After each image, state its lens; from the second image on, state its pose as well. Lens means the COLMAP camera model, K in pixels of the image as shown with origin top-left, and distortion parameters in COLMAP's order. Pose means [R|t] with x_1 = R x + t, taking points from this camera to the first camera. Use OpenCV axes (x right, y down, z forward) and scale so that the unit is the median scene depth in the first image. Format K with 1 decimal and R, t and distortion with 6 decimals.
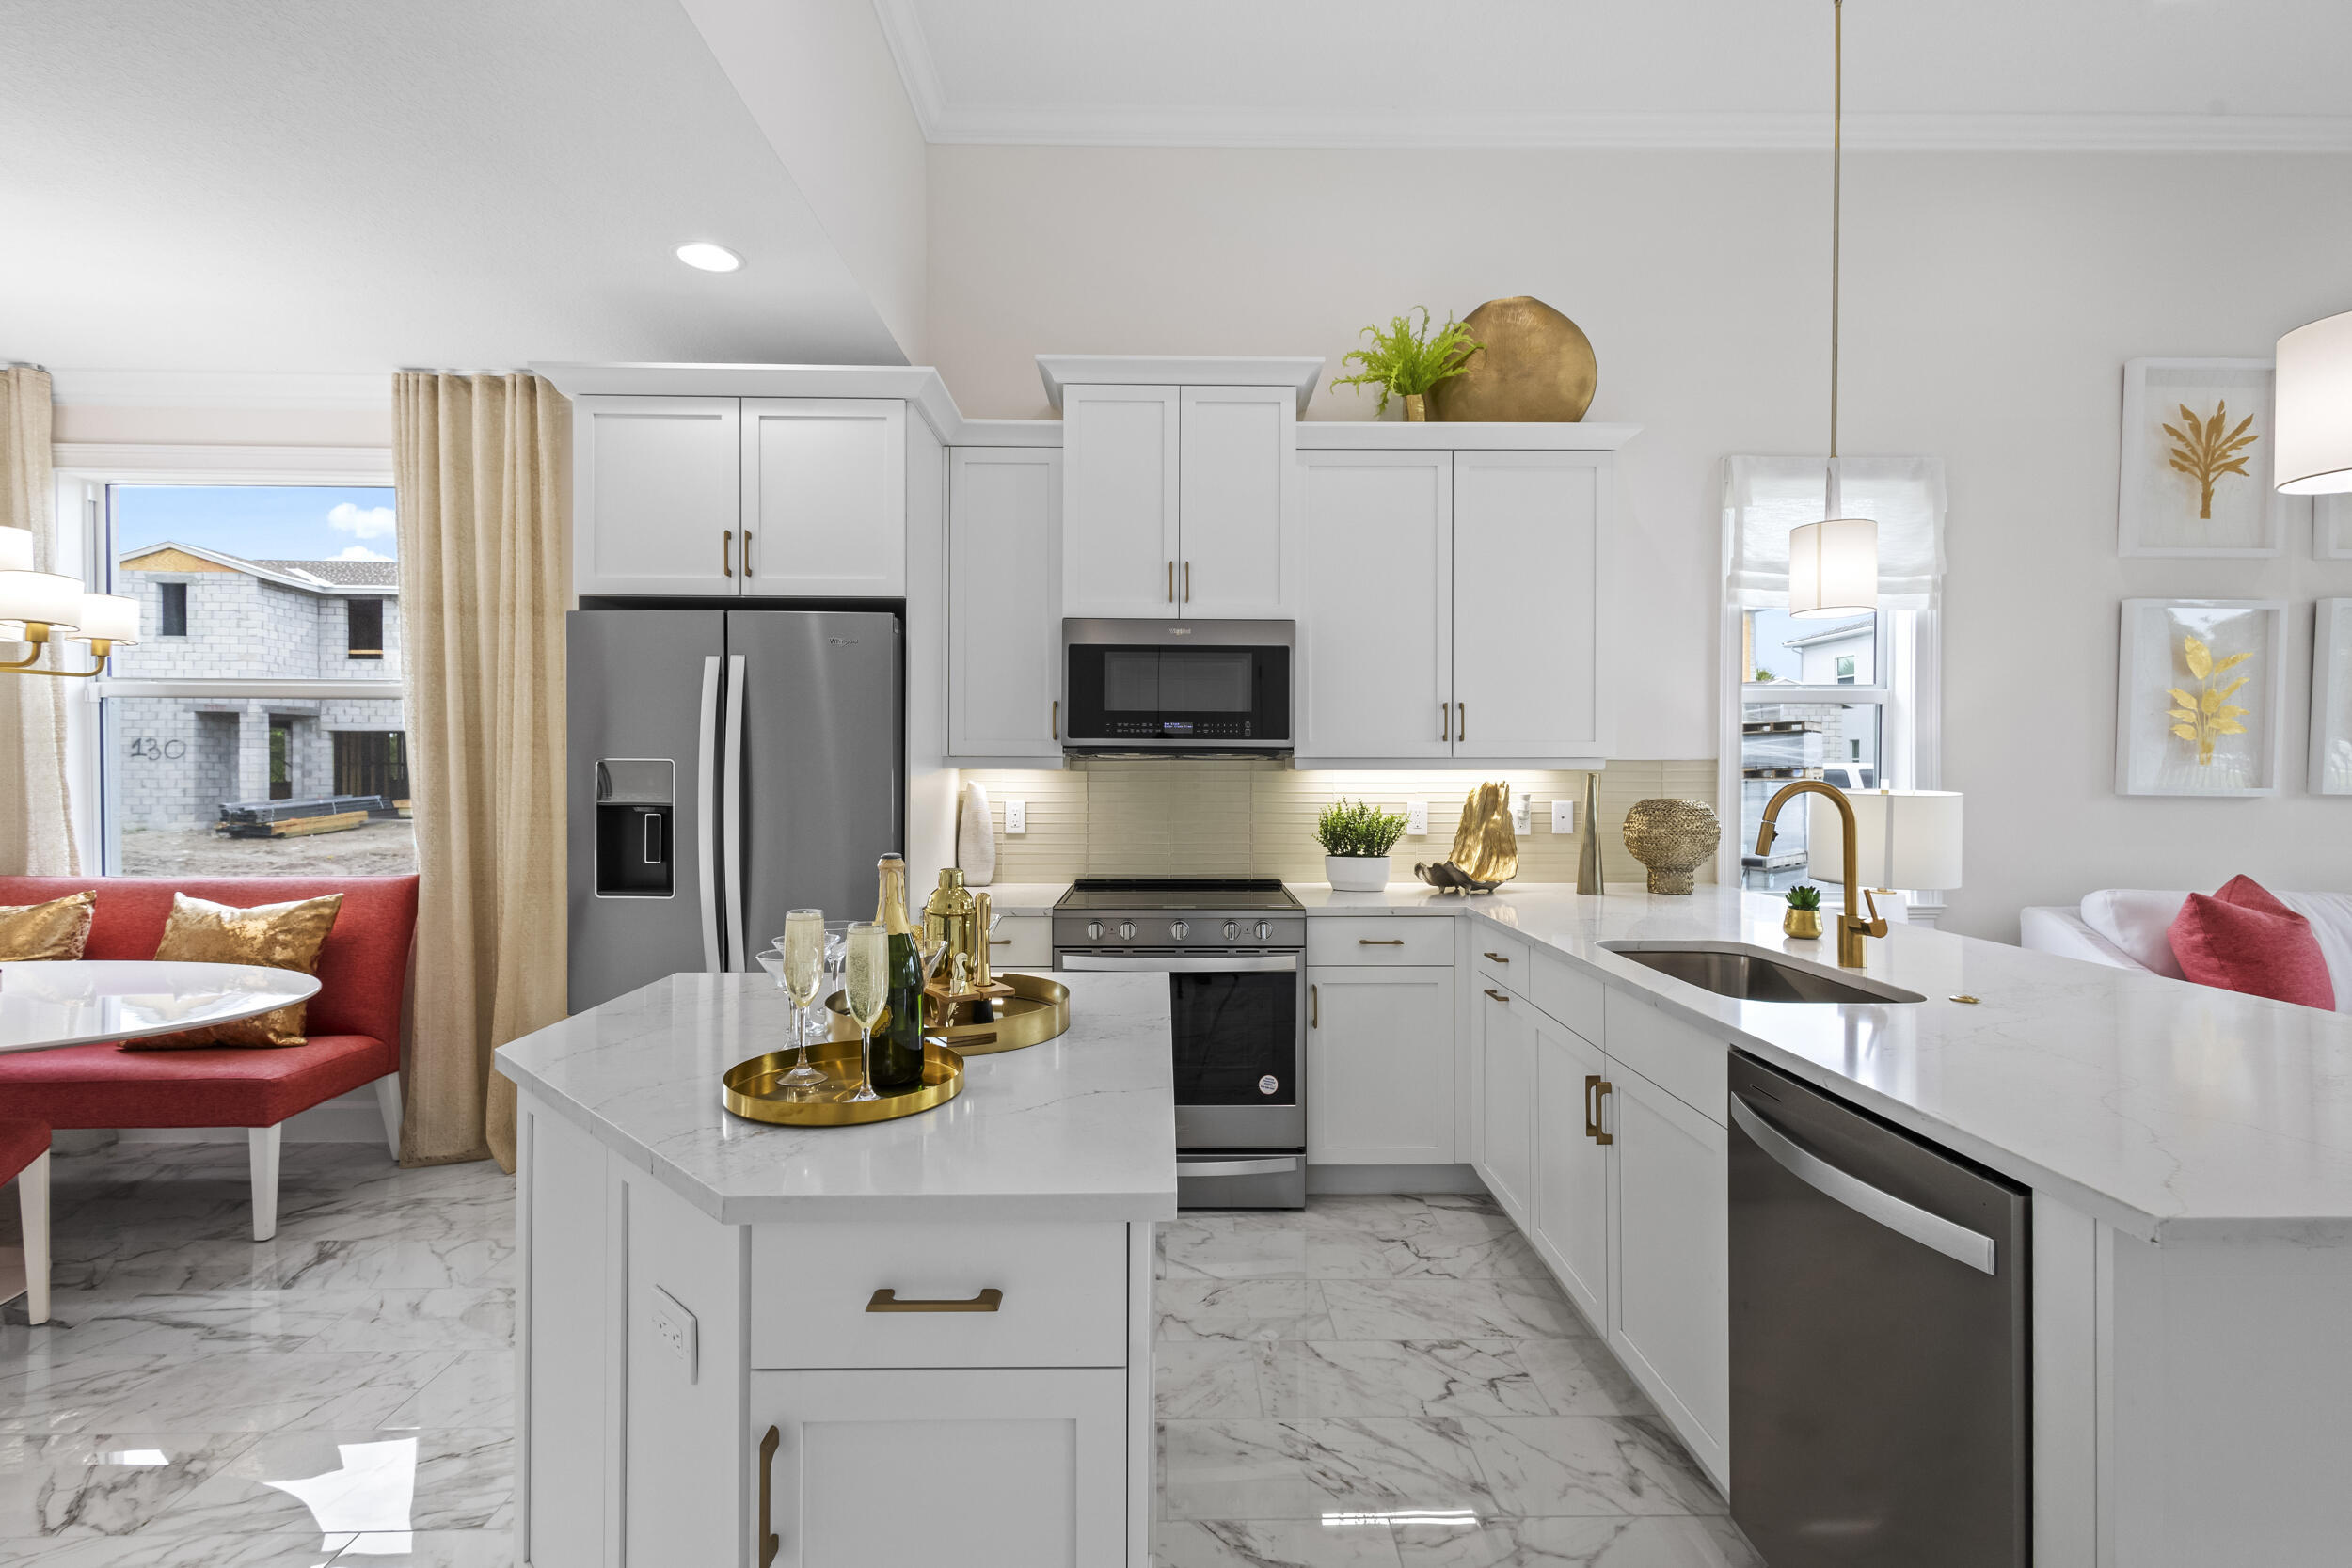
lens RADIAL K [[1087.6, 0, 1179.0], [0, 1087.6, 767.6], [0, 0, 1]] dist [0.004210, -0.000674]
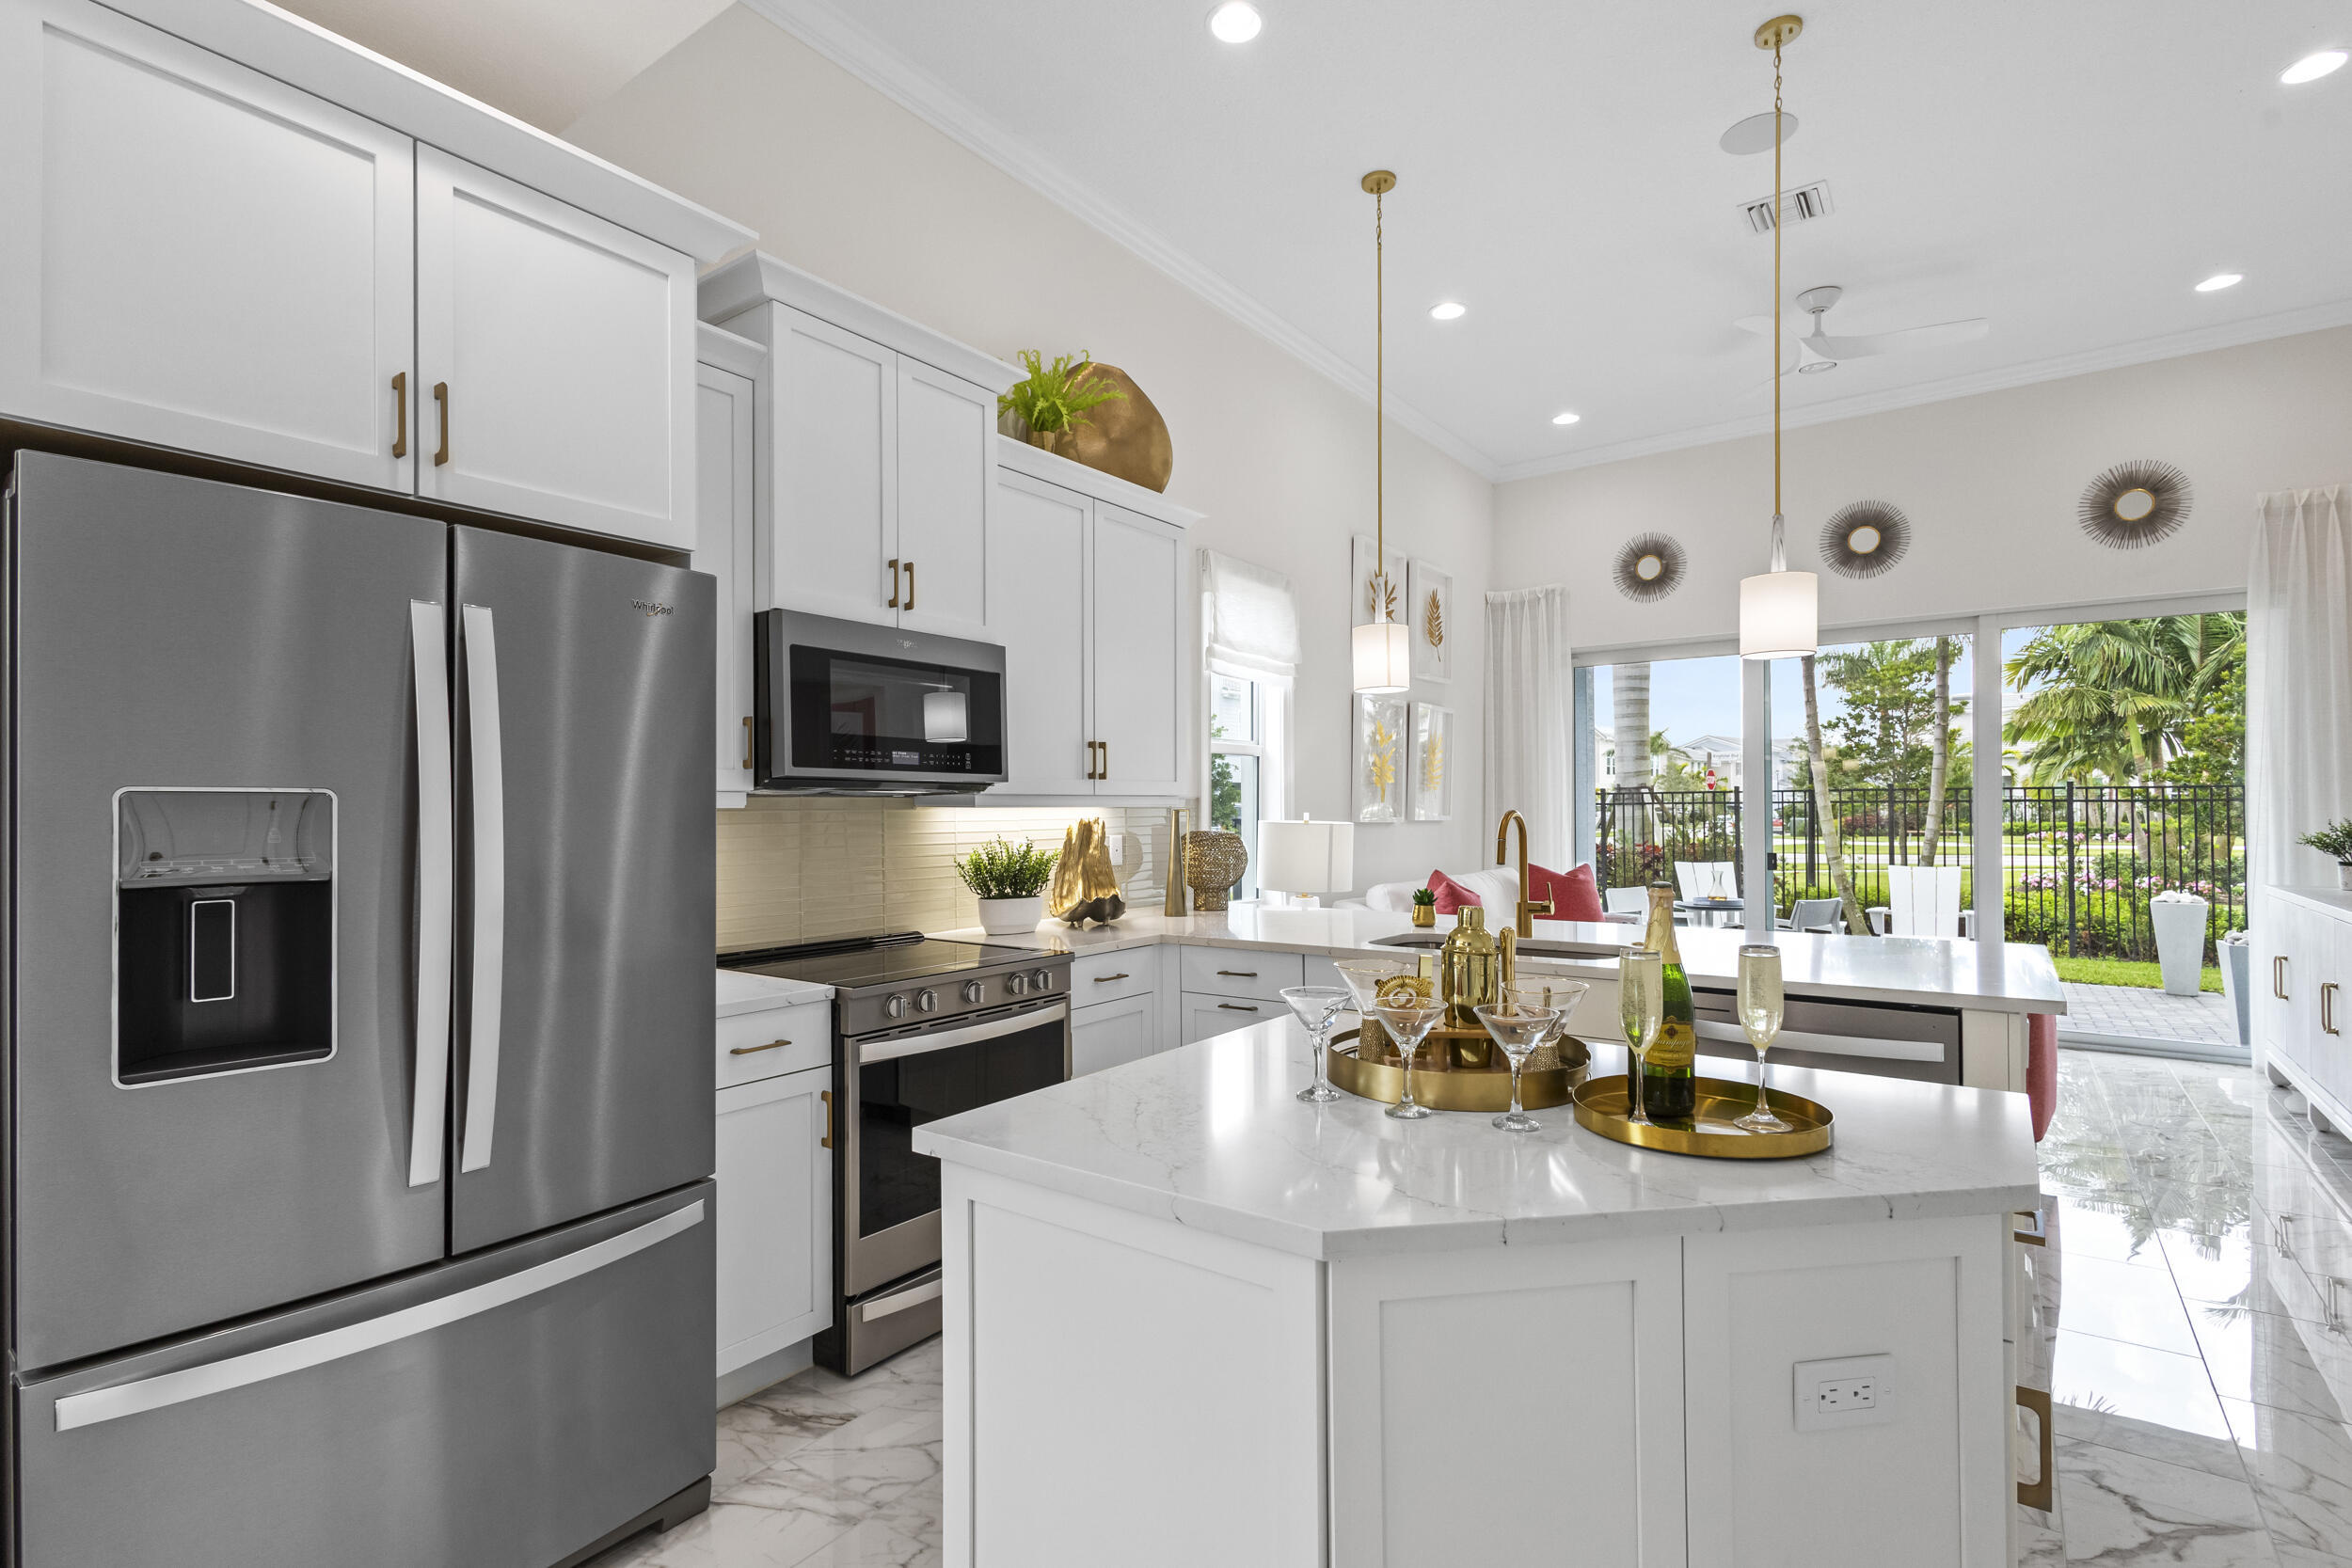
lens RADIAL K [[1096.1, 0, 1175.7], [0, 1096.1, 804.6], [0, 0, 1]] dist [-0.000285, -0.000056]
pose [[0.605032, -0.002514, 0.796197, -0.546470], [0.009142, 0.999951, -0.003789, 0.004767], [-0.796149, 0.009572, 0.605025, 0.316787]]
